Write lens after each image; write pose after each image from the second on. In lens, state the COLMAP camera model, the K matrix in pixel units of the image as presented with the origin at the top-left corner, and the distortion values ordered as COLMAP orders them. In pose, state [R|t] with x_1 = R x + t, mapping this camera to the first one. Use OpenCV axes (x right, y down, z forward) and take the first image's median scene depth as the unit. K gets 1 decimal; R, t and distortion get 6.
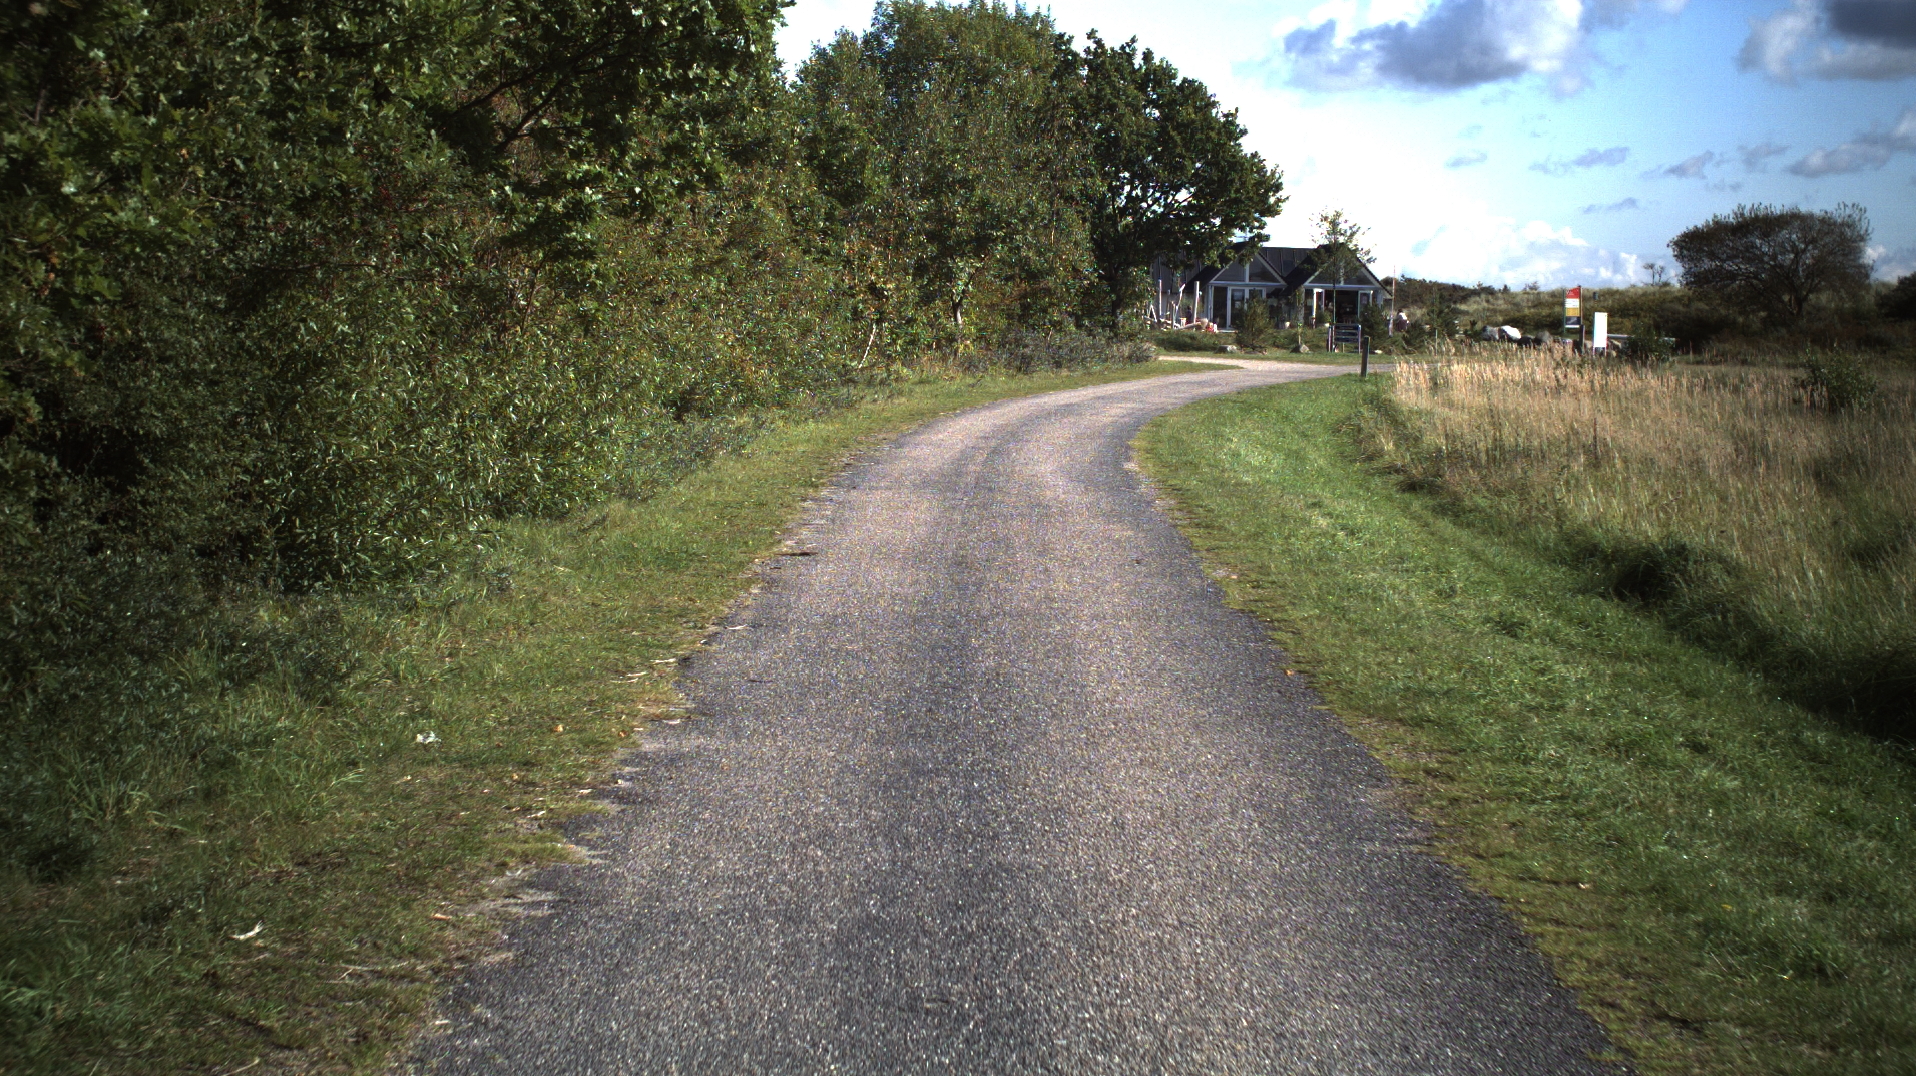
lens RADIAL K [[3747.7, 0, 958.0], [0, 3747.7, 538.0], [0, 0, 1]] dist [-0.298273, 0.416814]
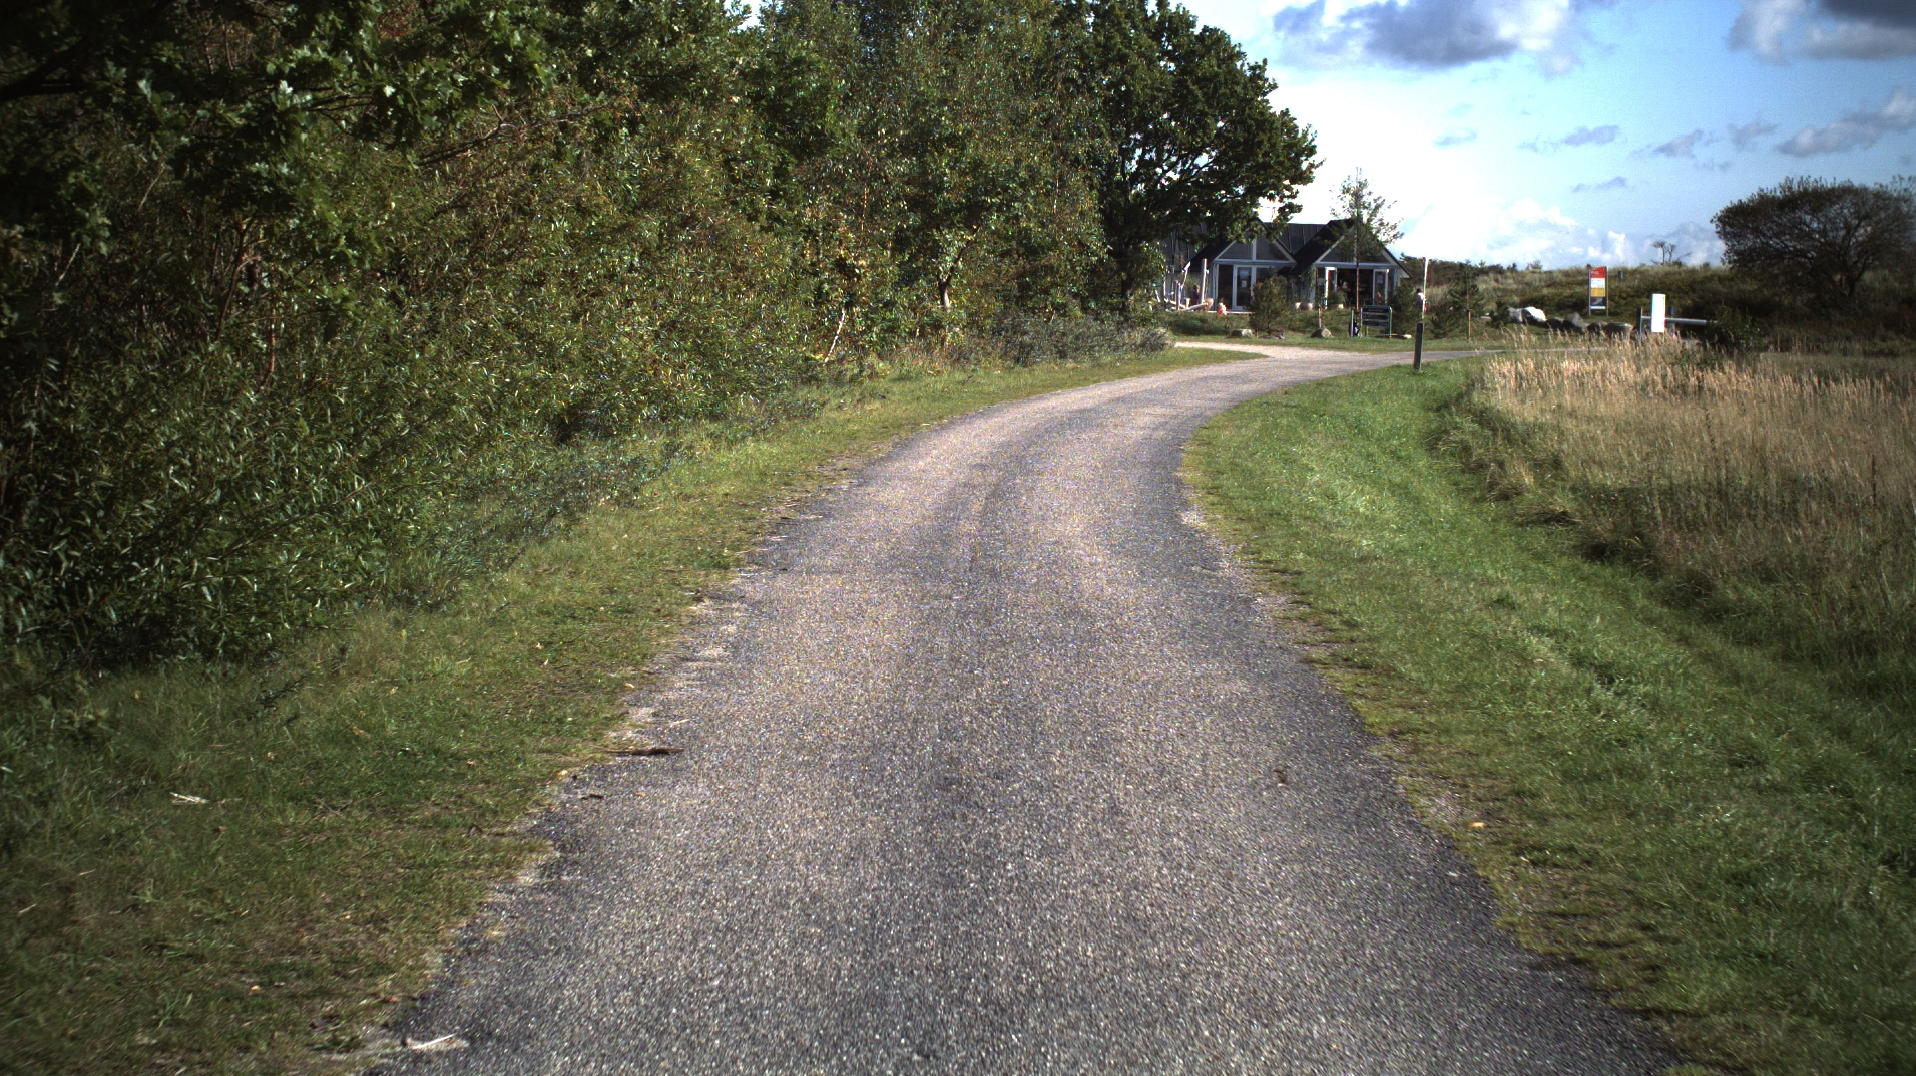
lens RADIAL K [[3747.7, 0, 958.0], [0, 3747.7, 538.0], [0, 0, 1]] dist [-0.298273, 0.416814]
pose [[0.999995, 0.000663, 0.003195, 0.000147], [-0.000682, 0.999983, 0.005718, -0.008932], [-0.003191, -0.005720, 0.999979, 0.138345]]
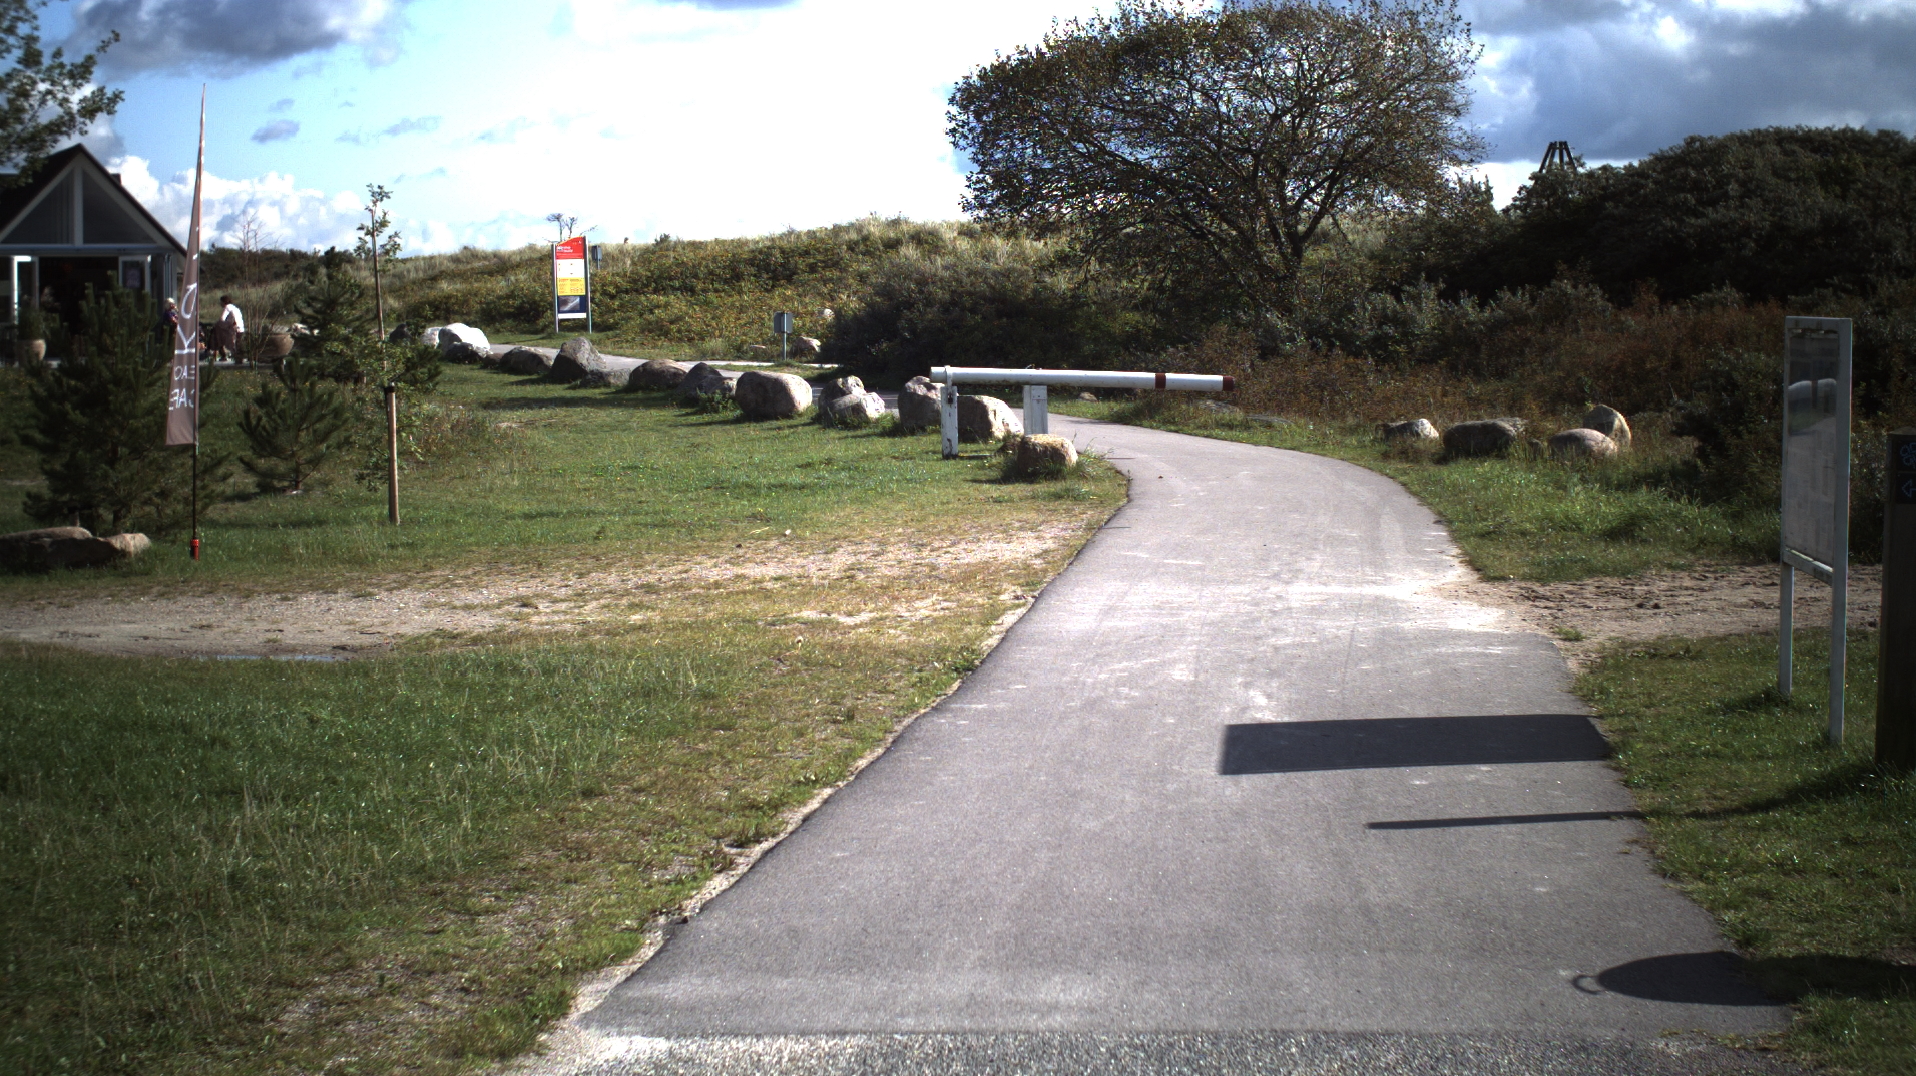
lens RADIAL K [[3747.7, 0, 958.0], [0, 3747.7, 538.0], [0, 0, 1]] dist [-0.298273, 0.416814]
pose [[0.949887, -0.047594, 0.308950, 0.144185], [0.045249, 0.998867, 0.014755, -0.077982], [-0.309302, -0.000036, 0.950964, 1.230307]]
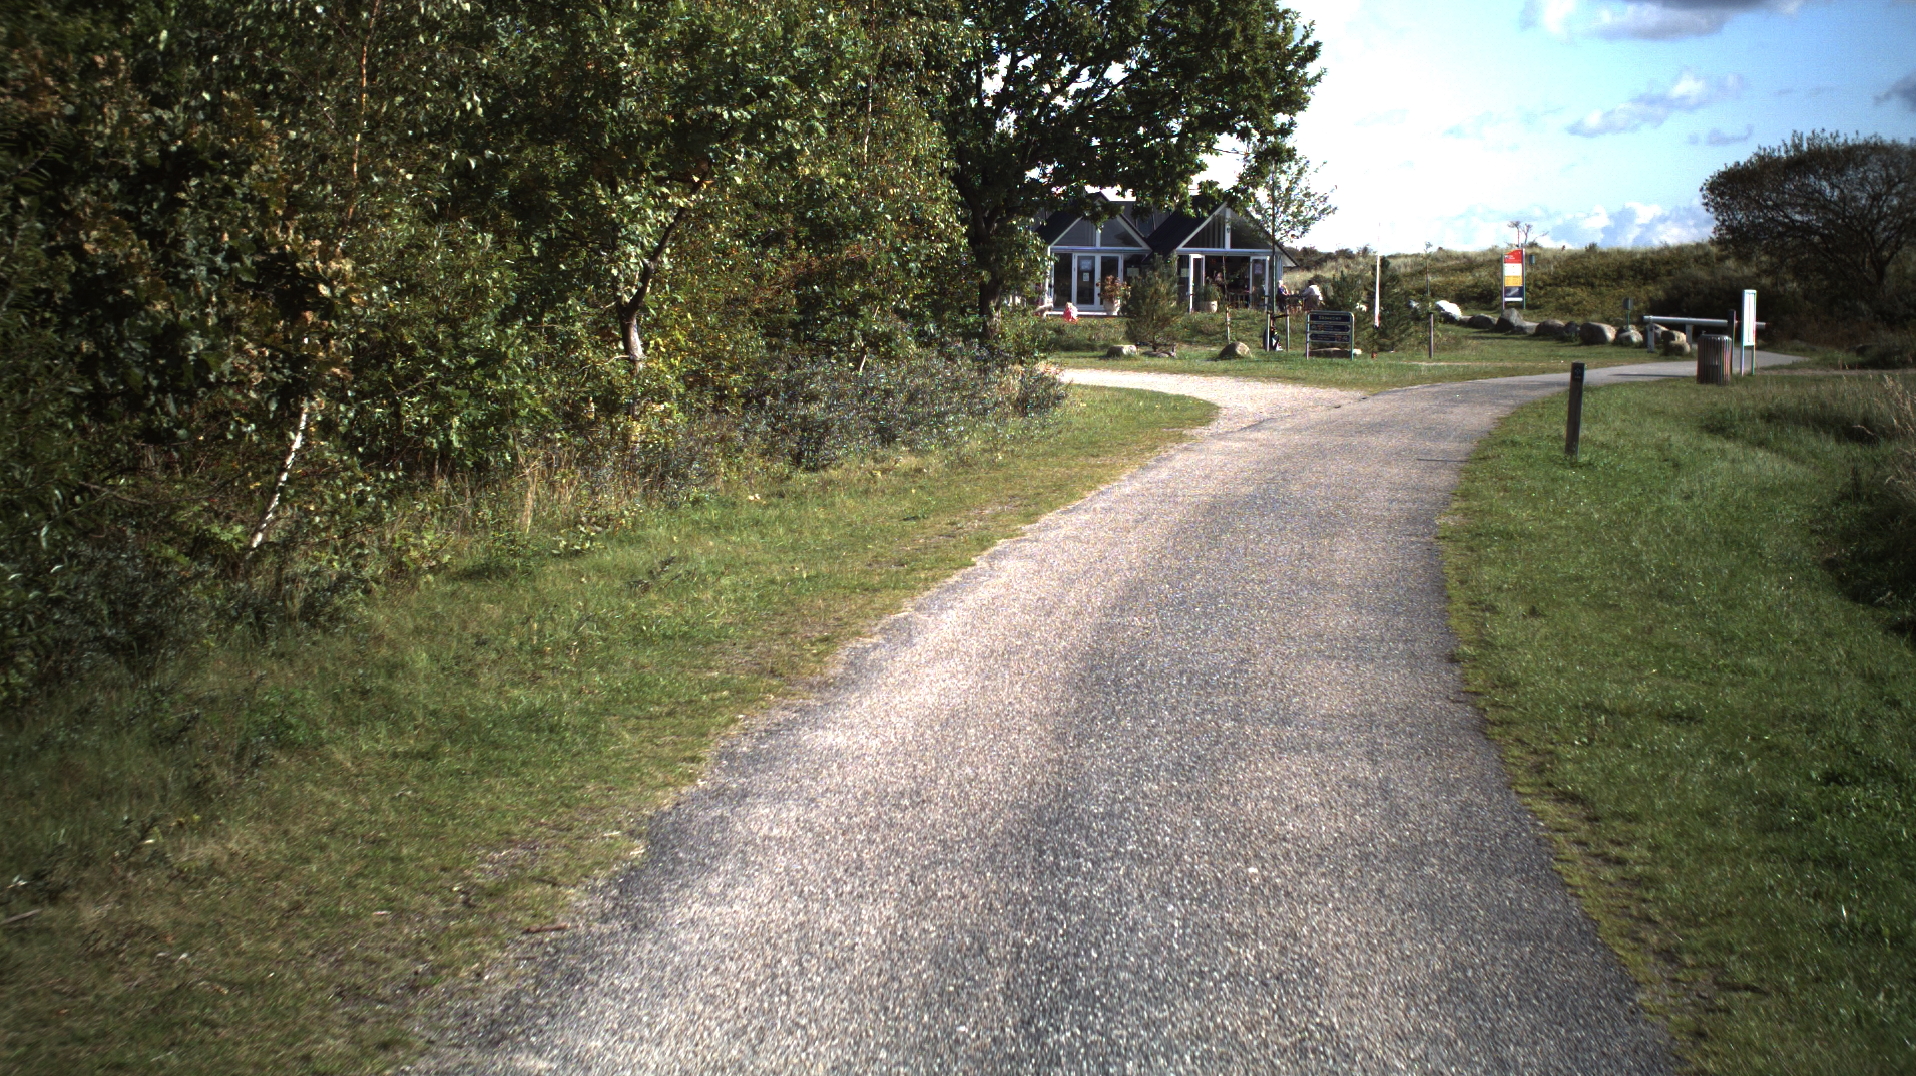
lens RADIAL K [[3747.7, 0, 958.0], [0, 3747.7, 538.0], [0, 0, 1]] dist [-0.298273, 0.416814]
pose [[0.998183, -0.015032, 0.058356, 0.009275], [0.014549, 0.999856, 0.008697, -0.037322], [-0.058478, -0.007832, 0.998258, 0.552744]]
